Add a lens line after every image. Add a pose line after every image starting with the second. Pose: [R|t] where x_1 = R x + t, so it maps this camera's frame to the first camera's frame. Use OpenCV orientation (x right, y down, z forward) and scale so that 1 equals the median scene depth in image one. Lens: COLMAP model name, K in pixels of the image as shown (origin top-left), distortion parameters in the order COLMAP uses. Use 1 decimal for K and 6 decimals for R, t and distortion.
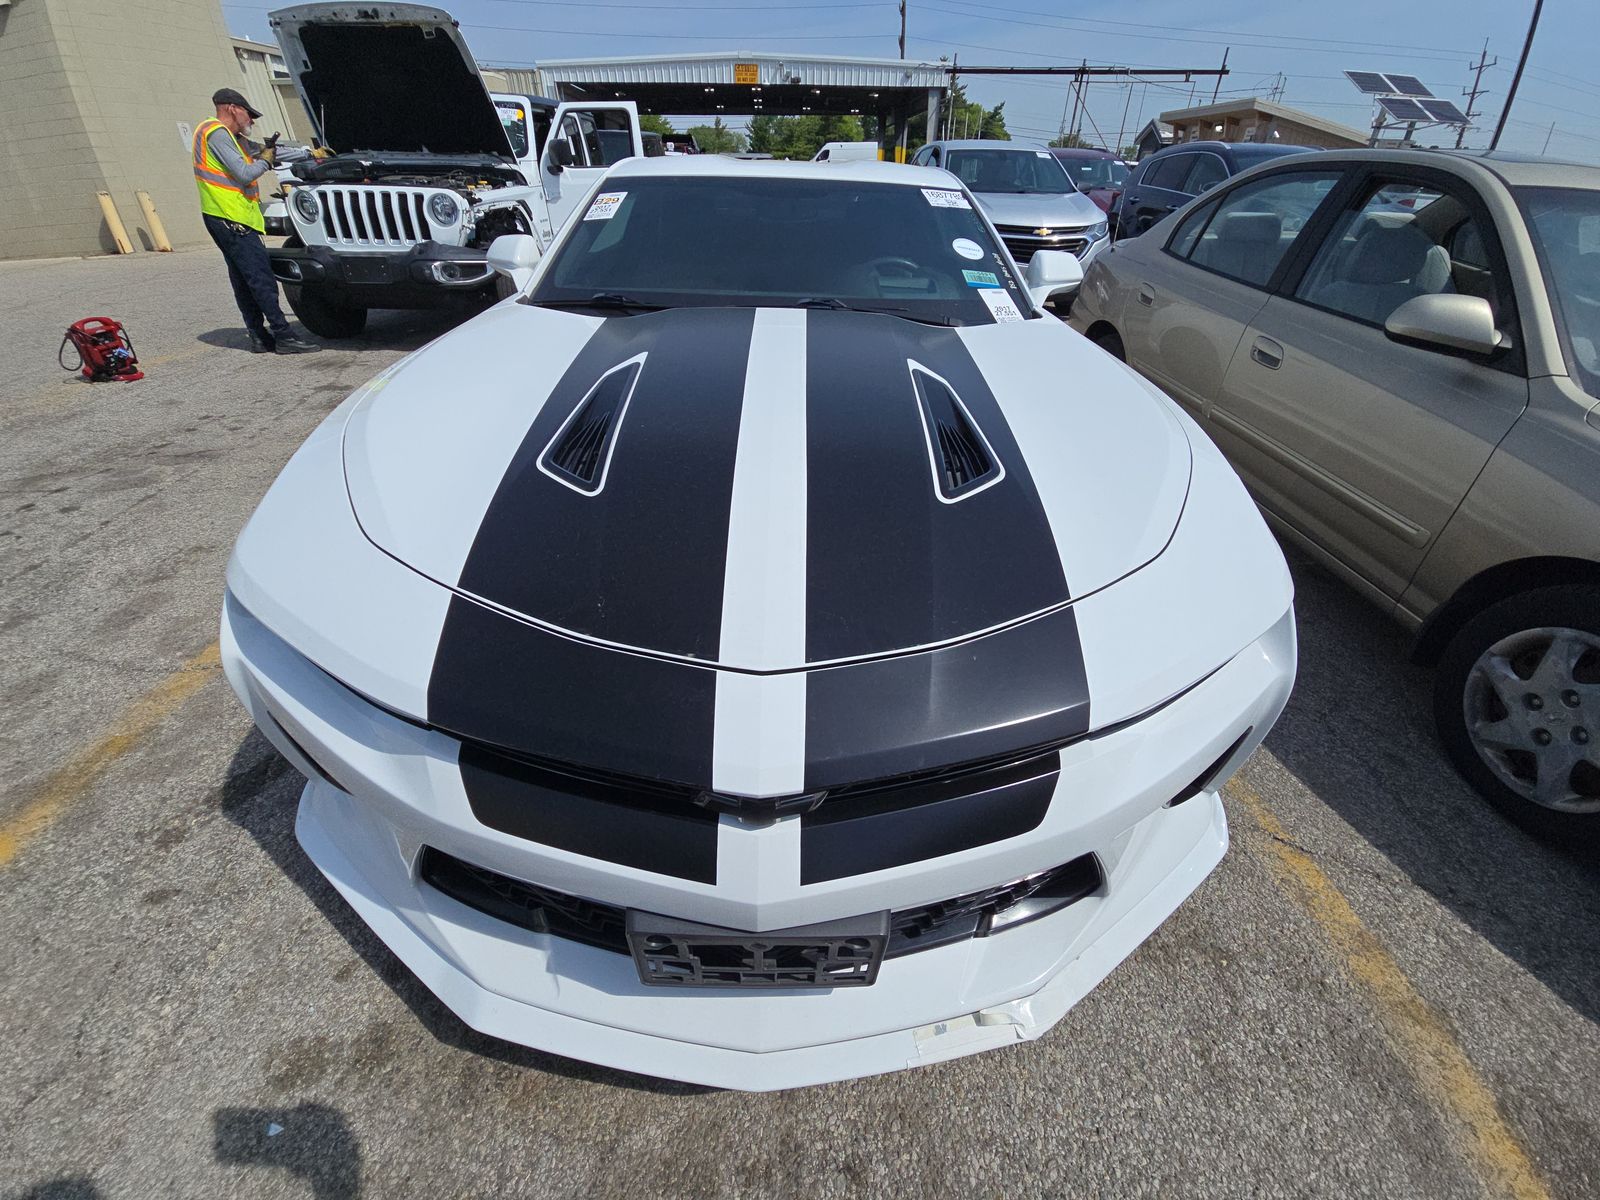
lens RADIAL K [[643.8, 0, 799.5], [0, 643.8, 594.6], [0, 0, 1]] dist [0.017906, -0.012593]
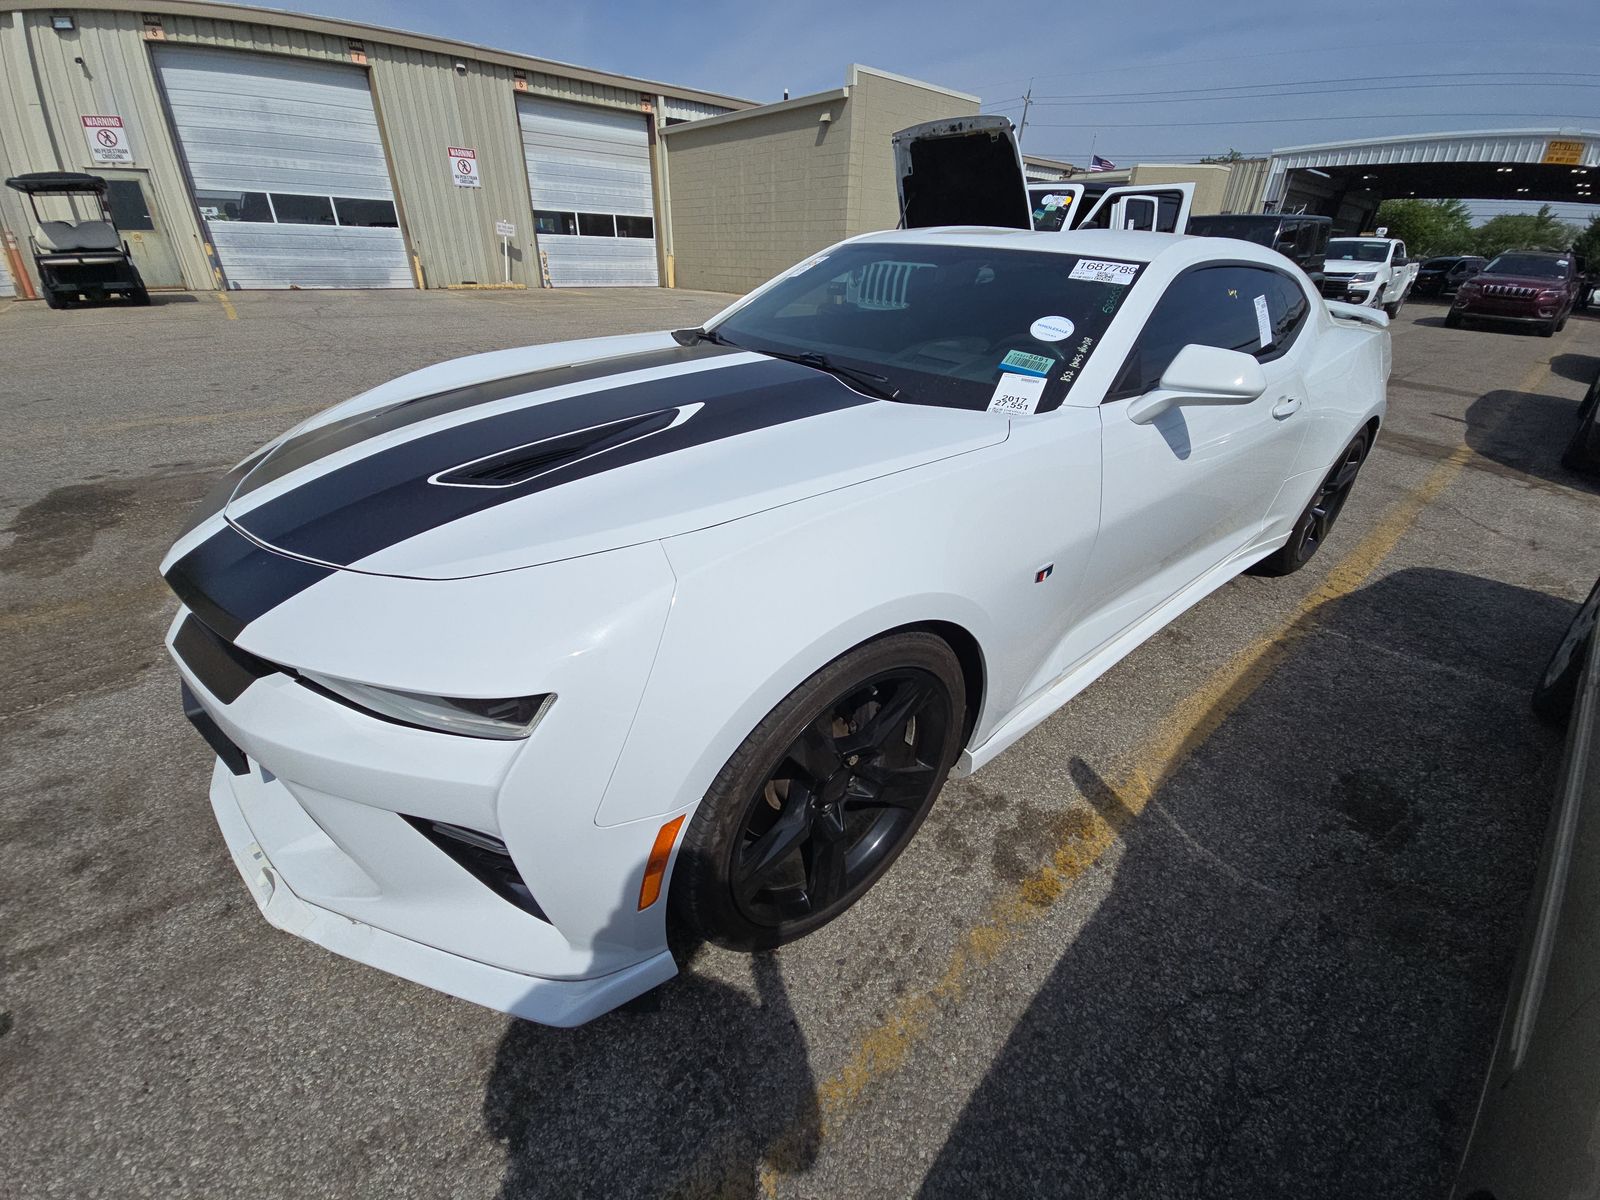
lens RADIAL K [[640.3, 0, 804.0], [0, 640.3, 592.3], [0, 0, 1]] dist [0.043137, -0.026208]
pose [[0.631275, 0.368504, -0.682419, 1.287667], [-0.437329, 0.895809, 0.079179, -0.292193], [0.640495, 0.248458, 0.726660, 0.516882]]
